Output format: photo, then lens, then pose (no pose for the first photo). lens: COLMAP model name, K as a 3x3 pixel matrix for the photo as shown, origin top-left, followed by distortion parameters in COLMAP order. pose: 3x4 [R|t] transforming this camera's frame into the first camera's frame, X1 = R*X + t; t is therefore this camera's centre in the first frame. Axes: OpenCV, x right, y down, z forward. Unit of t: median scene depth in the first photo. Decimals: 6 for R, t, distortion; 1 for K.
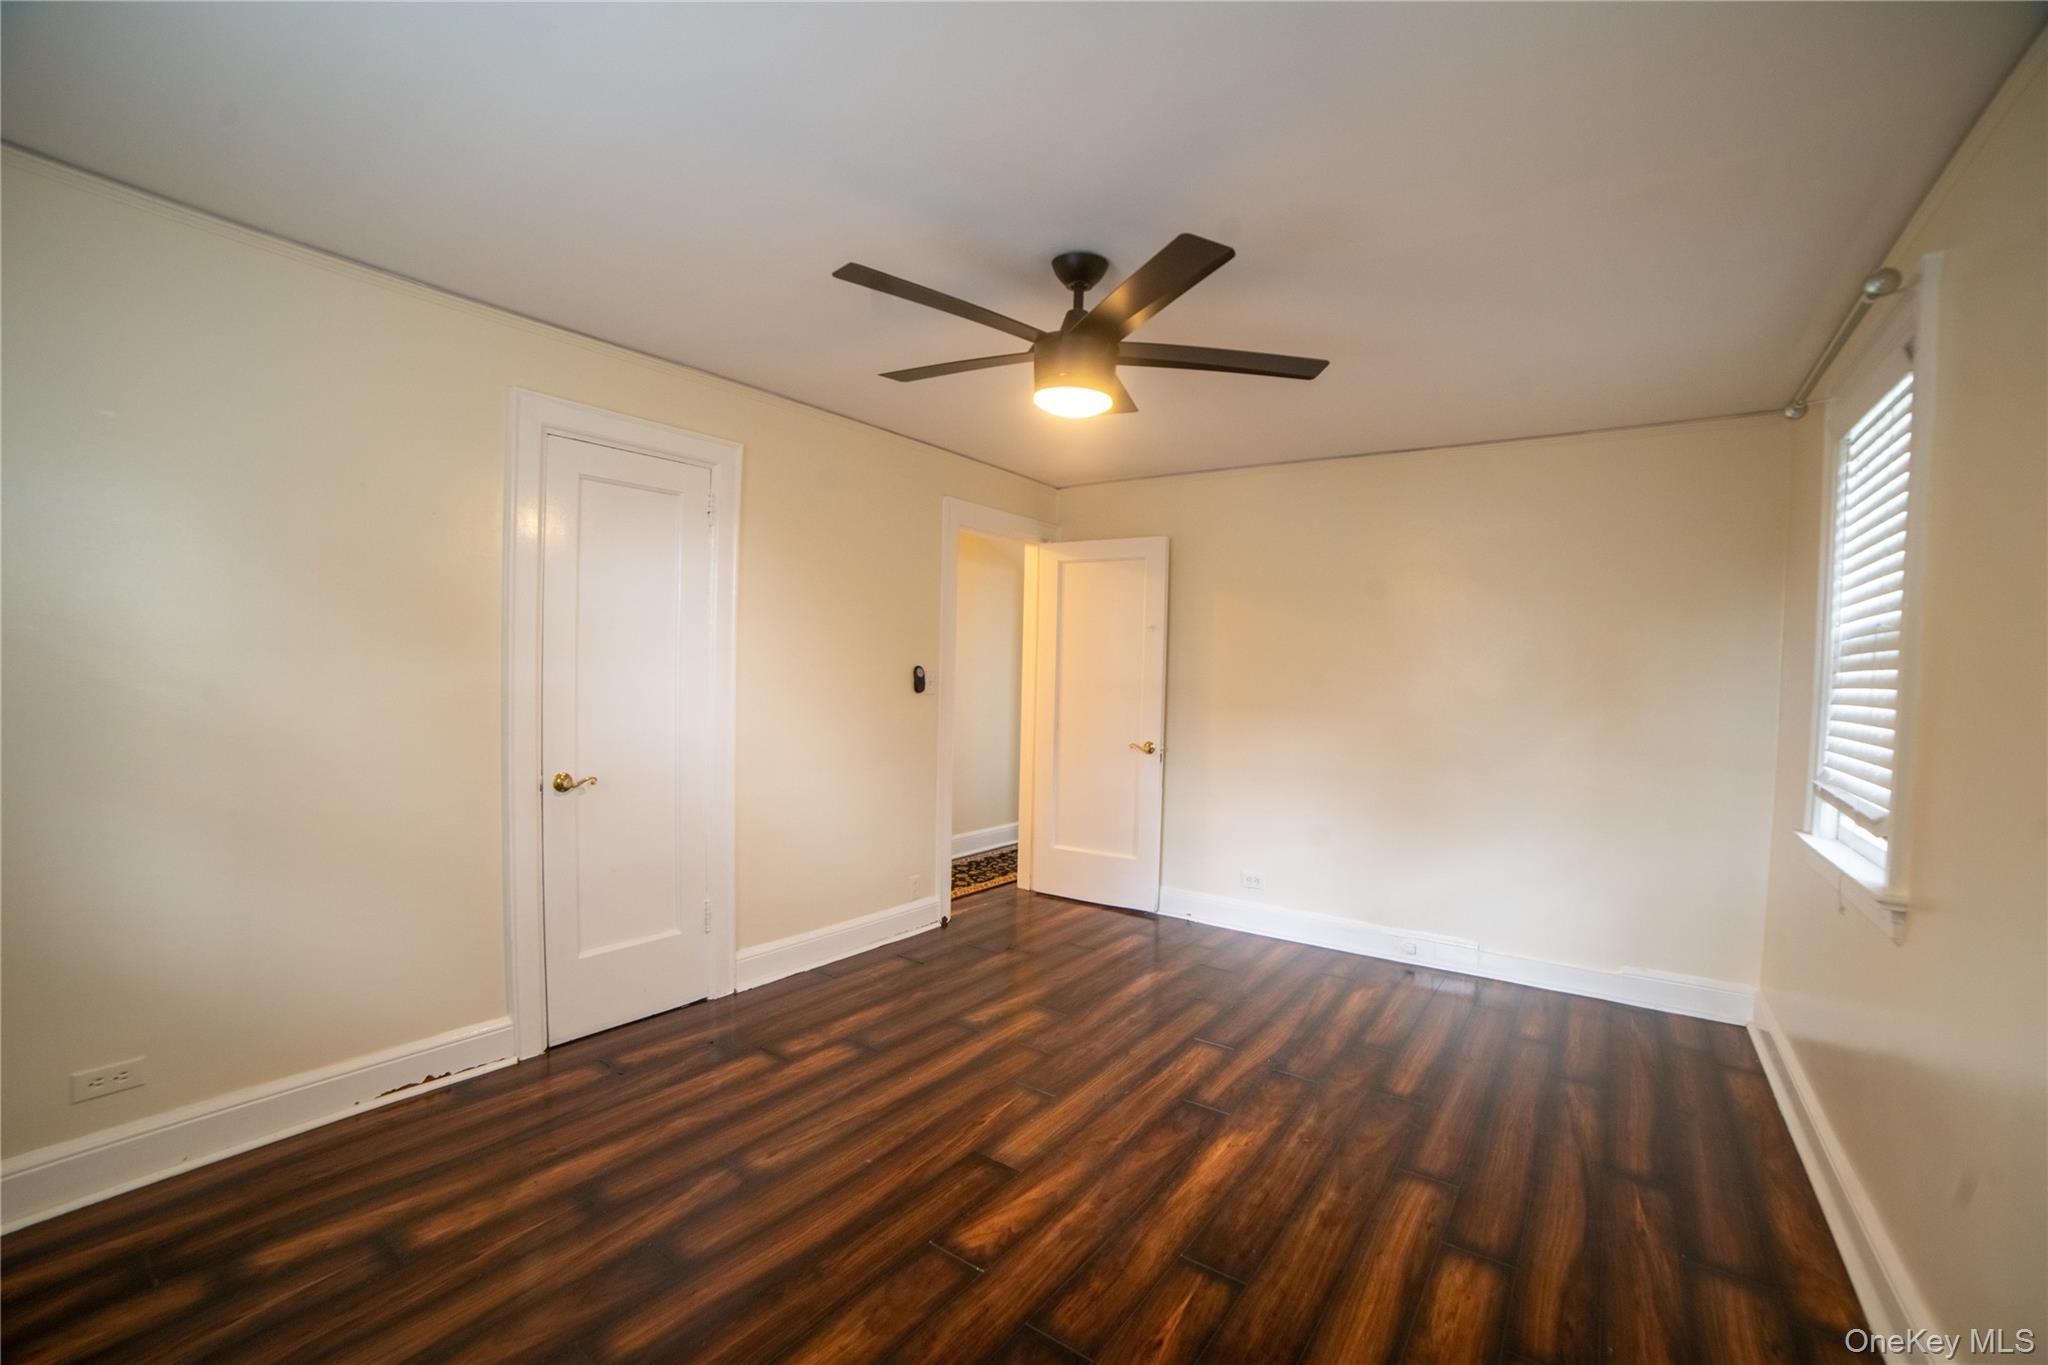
lens RADIAL K [[846.9, 0, 1032.4], [0, 846.9, 696.5], [0, 0, 1]] dist [-0.107328, 0.038562]
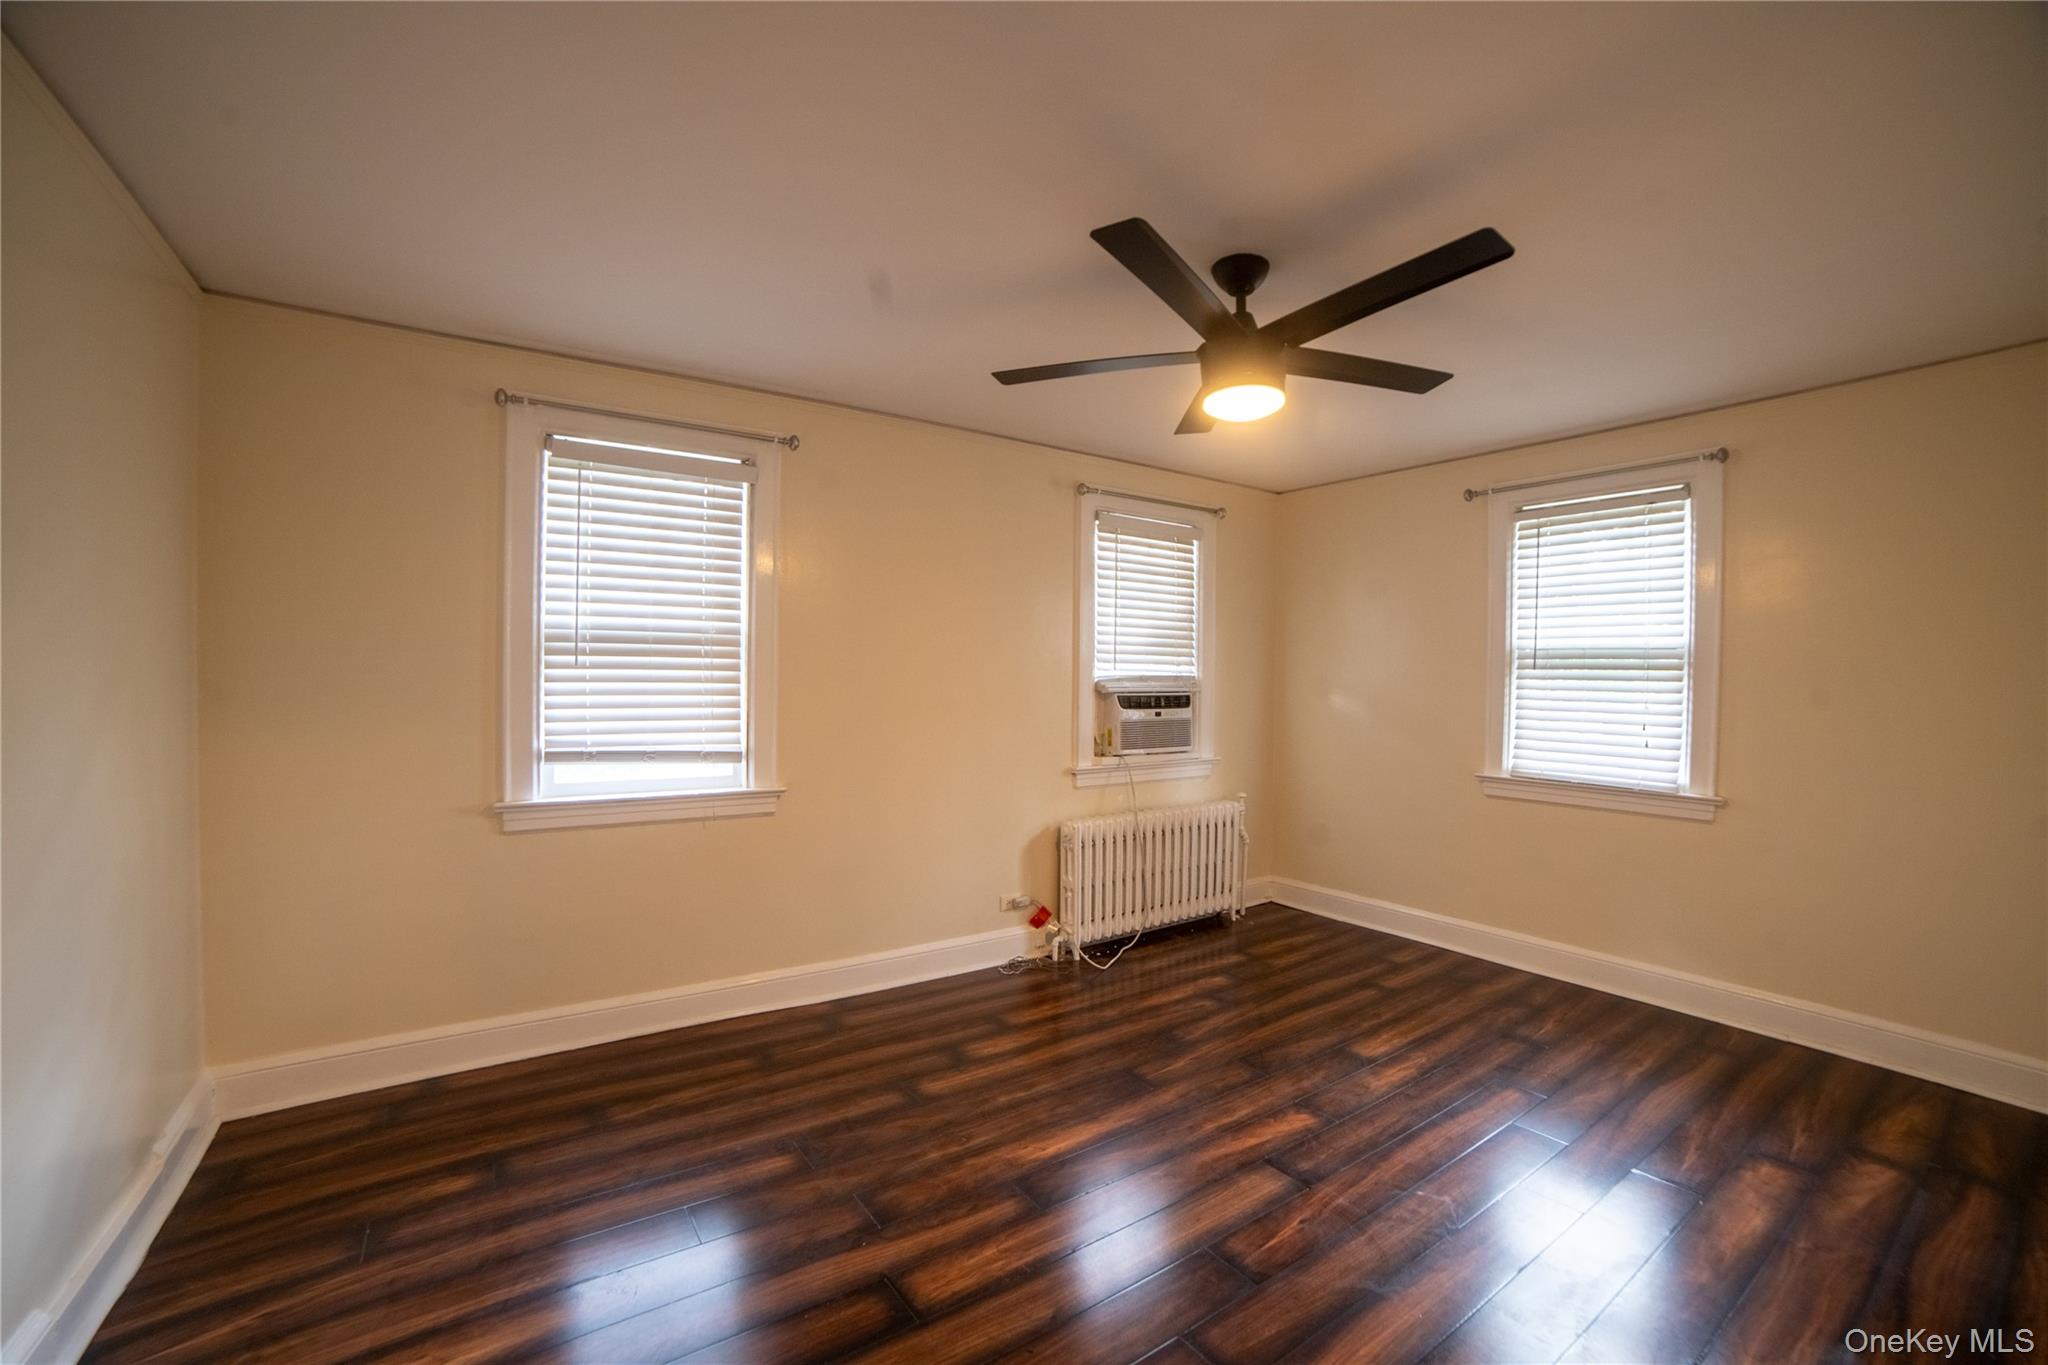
lens RADIAL K [[846.9, 0, 1032.4], [0, 846.9, 696.5], [0, 0, 1]] dist [-0.107328, 0.038562]
pose [[-0.943626, -0.045114, 0.327925, -0.045357], [-0.027593, 0.997942, 0.057891, -0.053679], [-0.329862, 0.045579, -0.942928, 1.763819]]
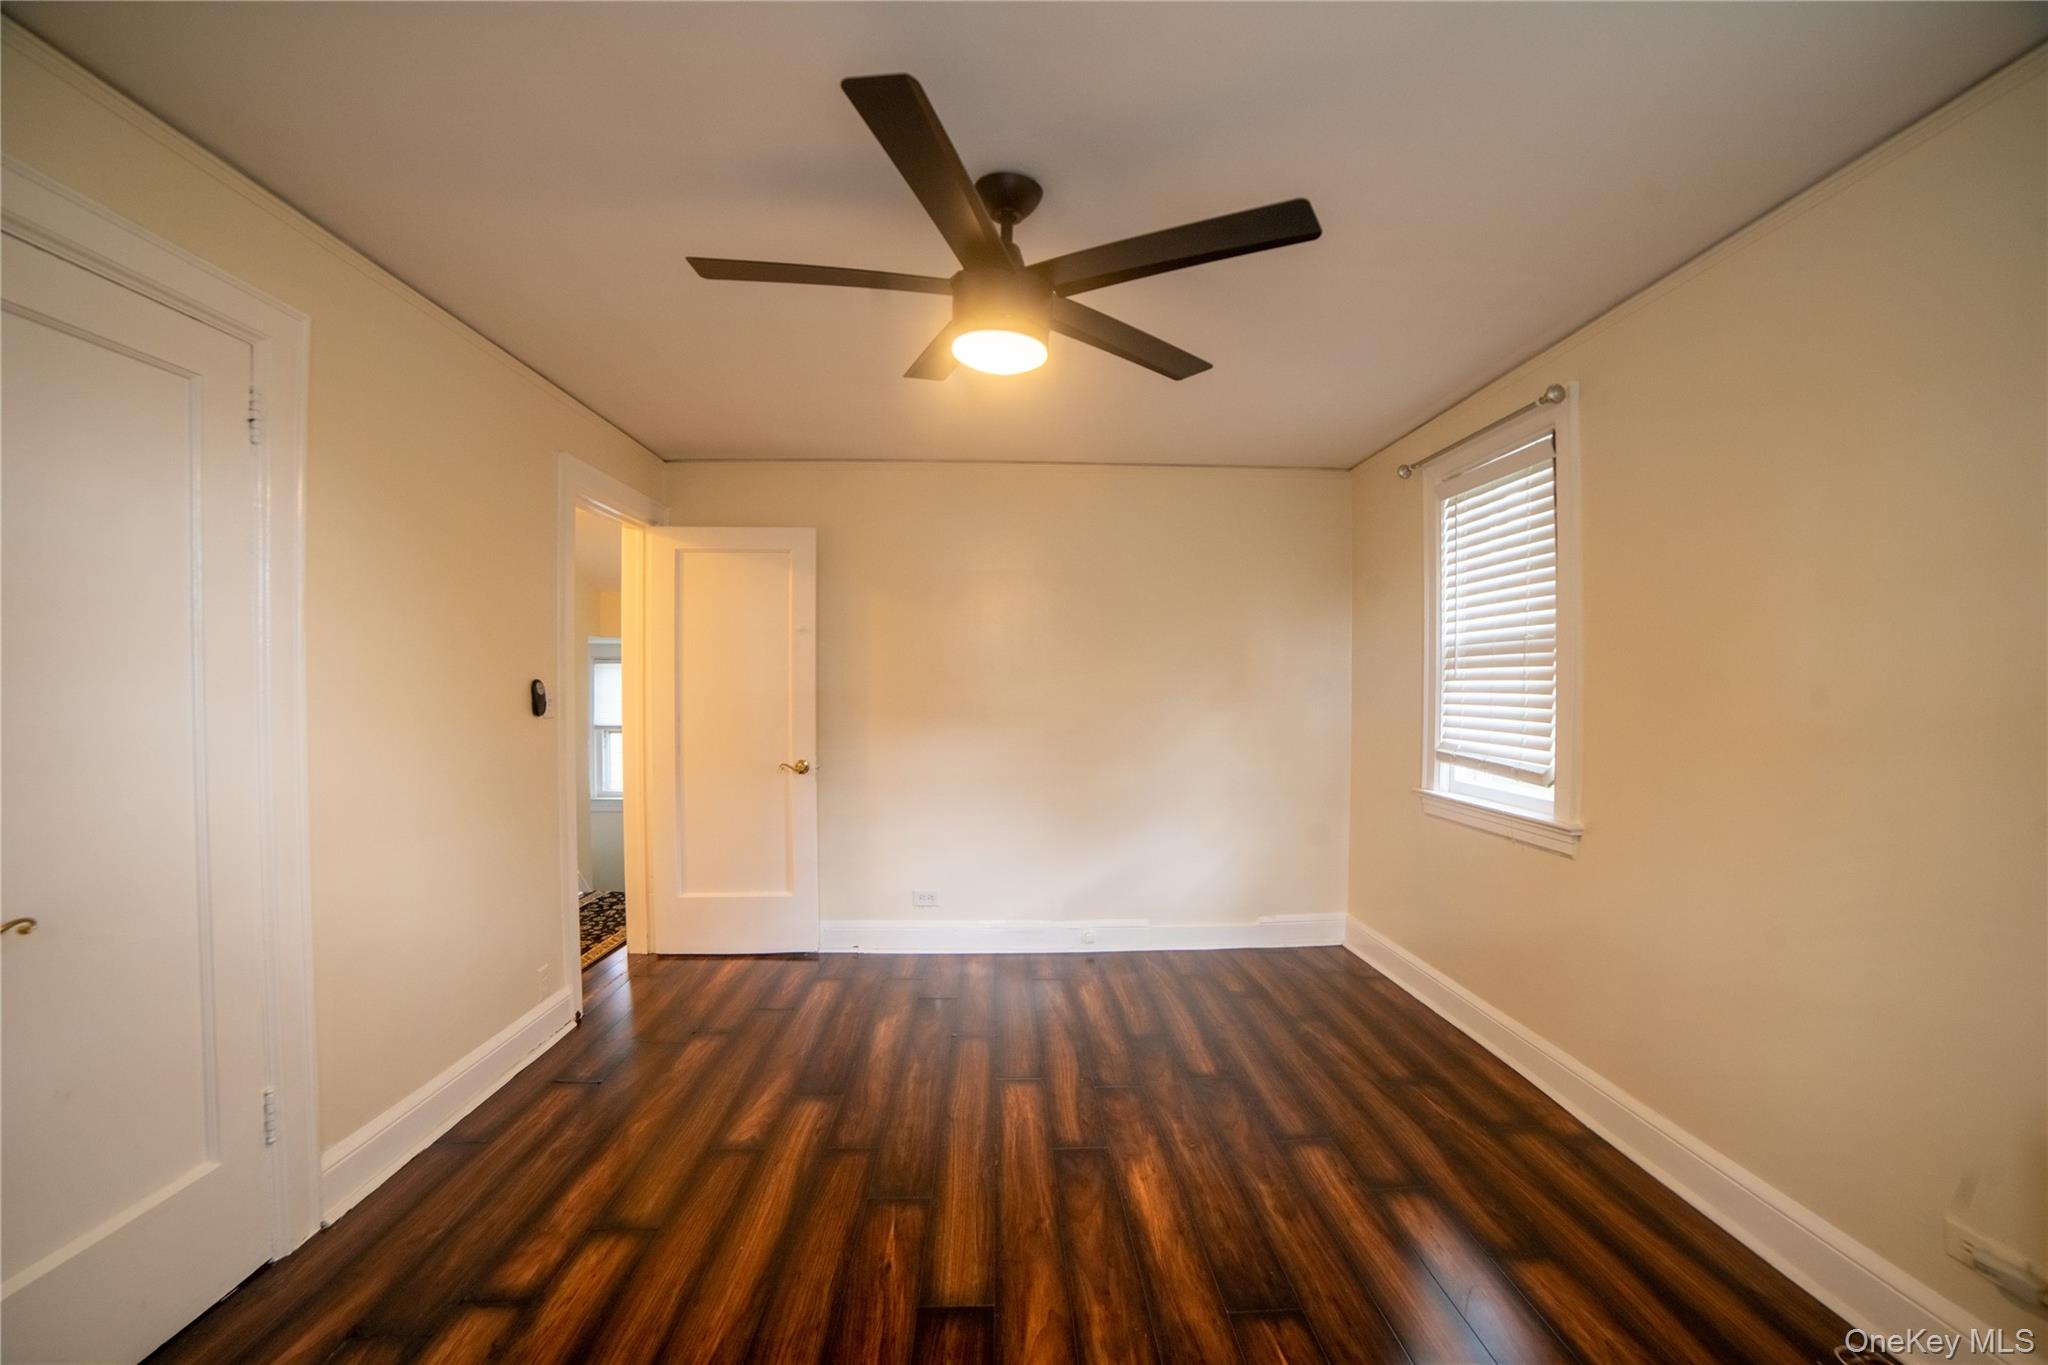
lens RADIAL K [[846.9, 0, 1032.4], [0, 846.9, 696.5], [0, 0, 1]] dist [-0.107328, 0.038562]
pose [[0.786039, -0.031649, 0.617366, -0.388455], [0.037044, 0.999305, 0.004063, -0.013915], [-0.617066, 0.019676, 0.786665, 0.299179]]
